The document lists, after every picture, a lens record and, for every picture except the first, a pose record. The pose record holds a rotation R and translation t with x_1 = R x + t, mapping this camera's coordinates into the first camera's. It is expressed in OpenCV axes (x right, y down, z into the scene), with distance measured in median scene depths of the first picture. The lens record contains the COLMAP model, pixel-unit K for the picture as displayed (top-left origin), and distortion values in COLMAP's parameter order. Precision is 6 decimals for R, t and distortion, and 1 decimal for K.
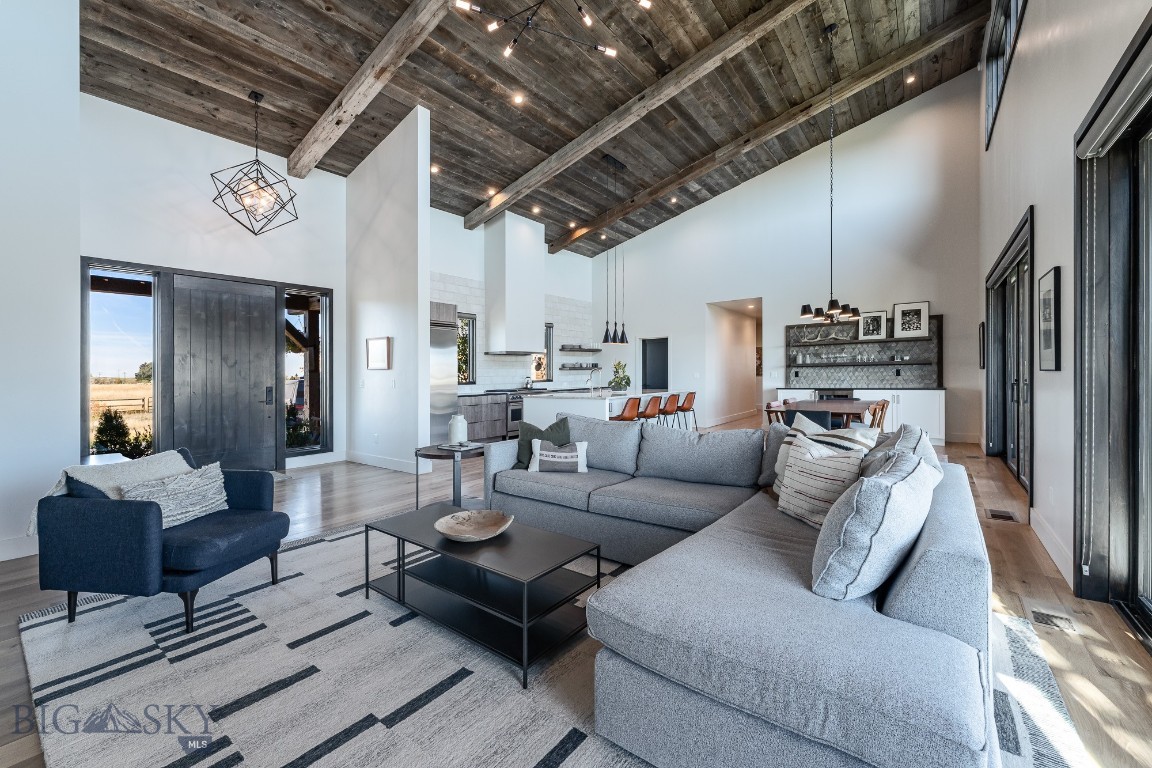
lens RADIAL K [[461.0, 0, 571.1], [0, 461.0, 380.8], [0, 0, 1]] dist [0.001606, 0.000046]
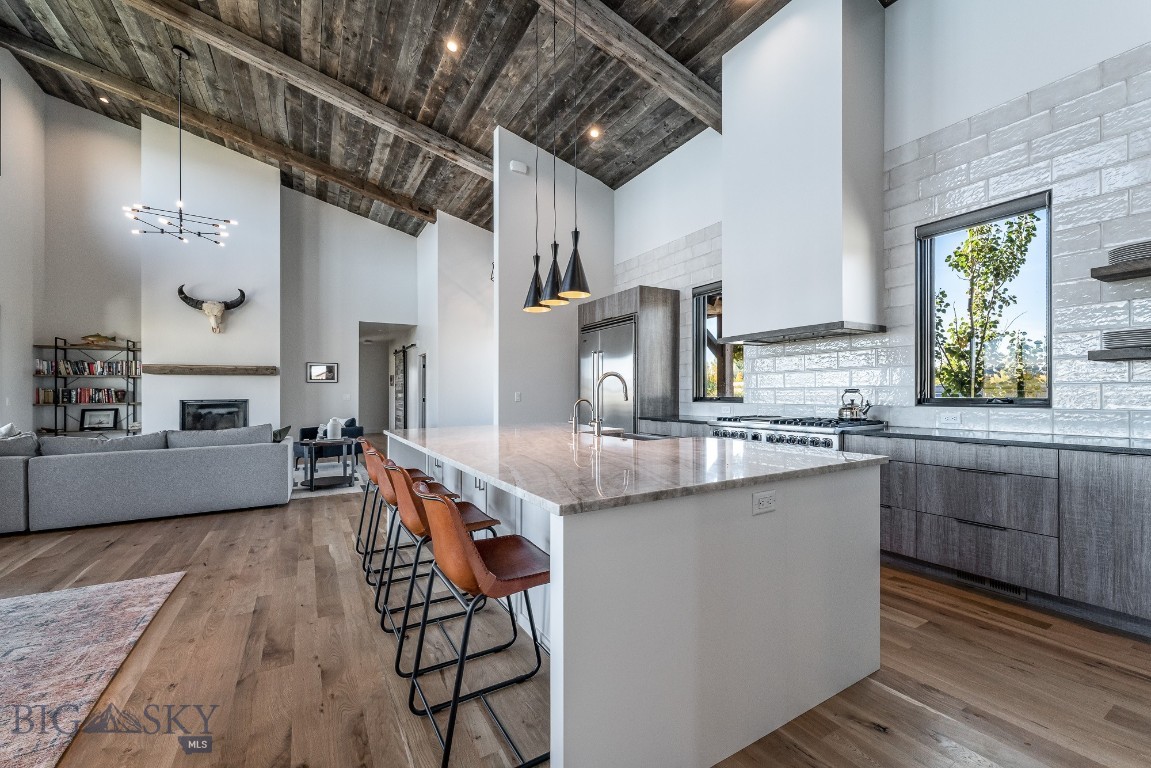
lens RADIAL K [[460.5, 0, 572.6], [0, 460.5, 387.5], [0, 0, 1]] dist [-0.000510, 0.000137]
pose [[-0.383094, 0.006962, -0.923683, 0.398488], [0.007530, 0.999962, 0.004414, -0.016412], [0.923679, -0.005264, -0.383131, 1.092703]]
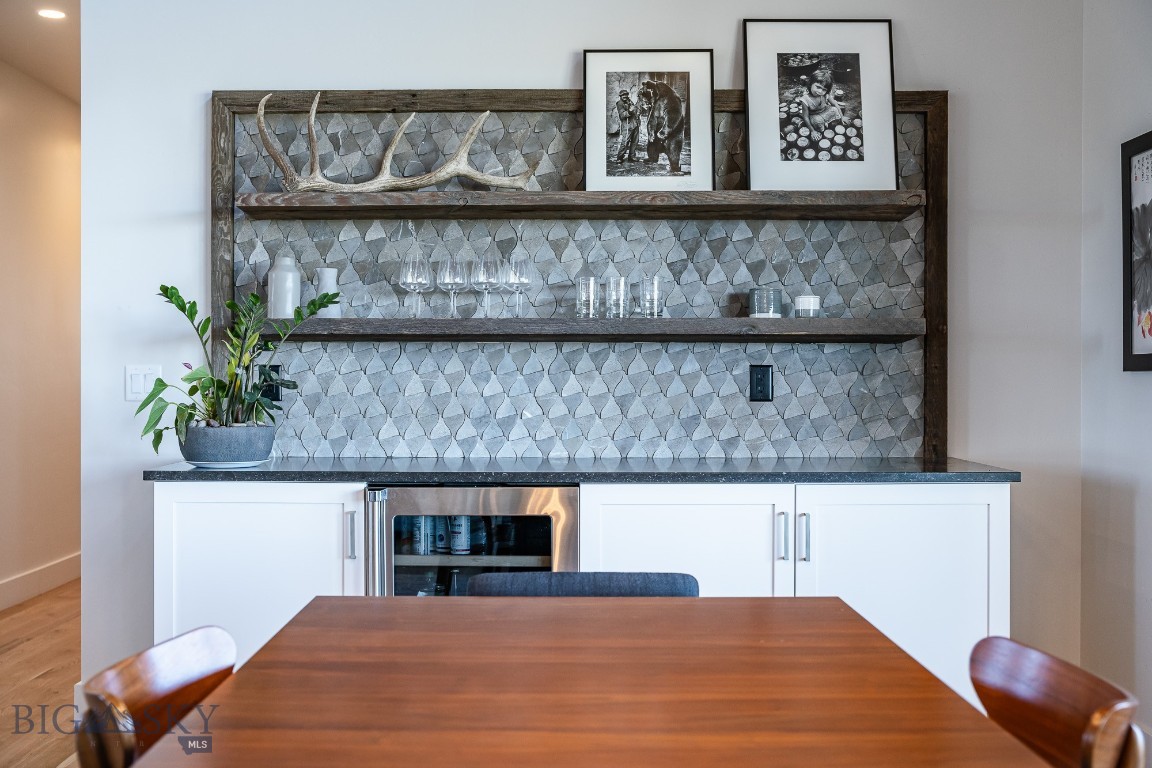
lens RADIAL K [[1291.6, 0, 576.0], [0, 1291.6, 384.0], [0, 0, 1]] dist [-0.064228, 0.004156]
pose [[0.797588, 0.012874, 0.603065, 0.319391], [-0.005817, 0.999890, -0.013652, -0.008950], [-0.603175, 0.007380, 0.797575, 0.602831]]
